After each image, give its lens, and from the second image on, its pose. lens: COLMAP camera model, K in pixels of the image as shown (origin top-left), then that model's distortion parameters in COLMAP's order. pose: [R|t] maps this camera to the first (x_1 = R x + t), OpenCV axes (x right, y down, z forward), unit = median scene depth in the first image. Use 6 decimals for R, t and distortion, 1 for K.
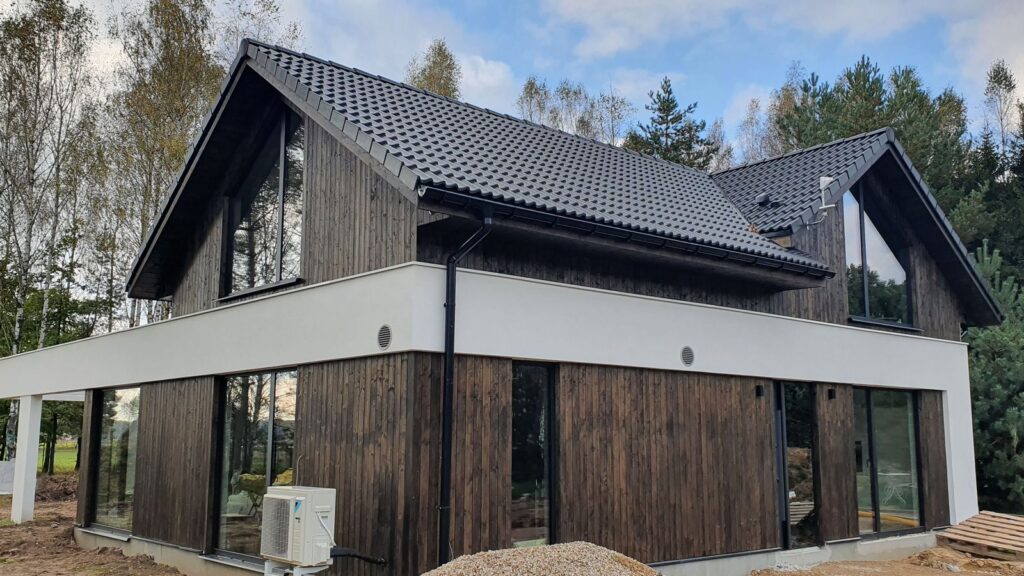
lens RADIAL K [[911.4, 0, 512.0], [0, 911.4, 288.0], [0, 0, 1]] dist [0.147543, -0.301023]
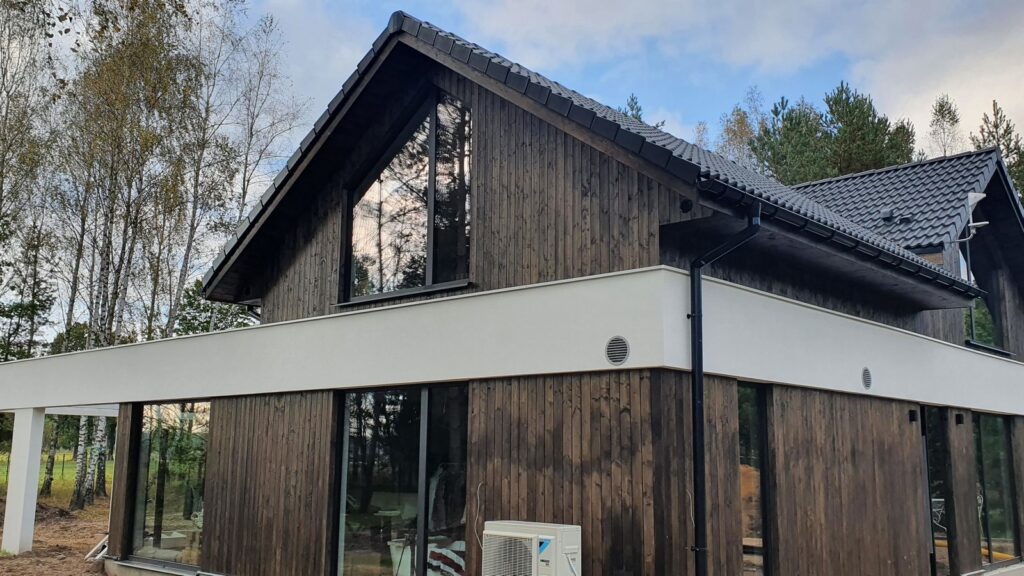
lens RADIAL K [[911.4, 0, 512.0], [0, 911.4, 288.0], [0, 0, 1]] dist [0.147543, -0.301023]
pose [[0.992986, 0.027621, 0.114958, -0.294806], [-0.025667, 0.999500, -0.018449, 0.010298], [-0.115410, 0.015369, 0.993199, 0.120167]]
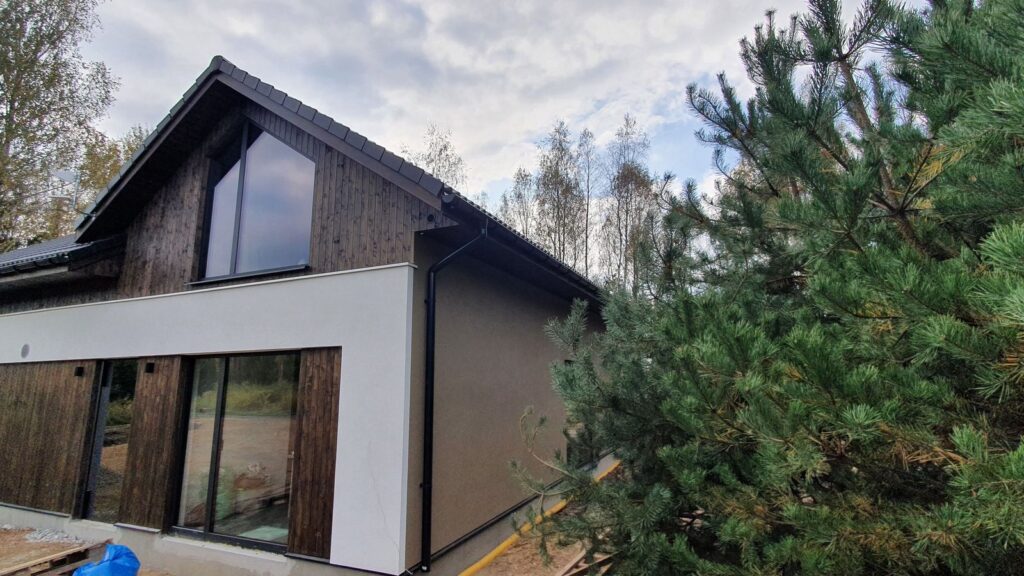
lens RADIAL K [[492.2, 0, 512.0], [0, 492.2, 288.0], [0, 0, 1]] dist [0.000653, 0.000145]
pose [[0.423771, -0.167363, -0.890173, 1.247592], [0.158117, 0.981360, -0.109235, 0.189732], [0.891862, -0.094461, 0.442334, 1.432325]]
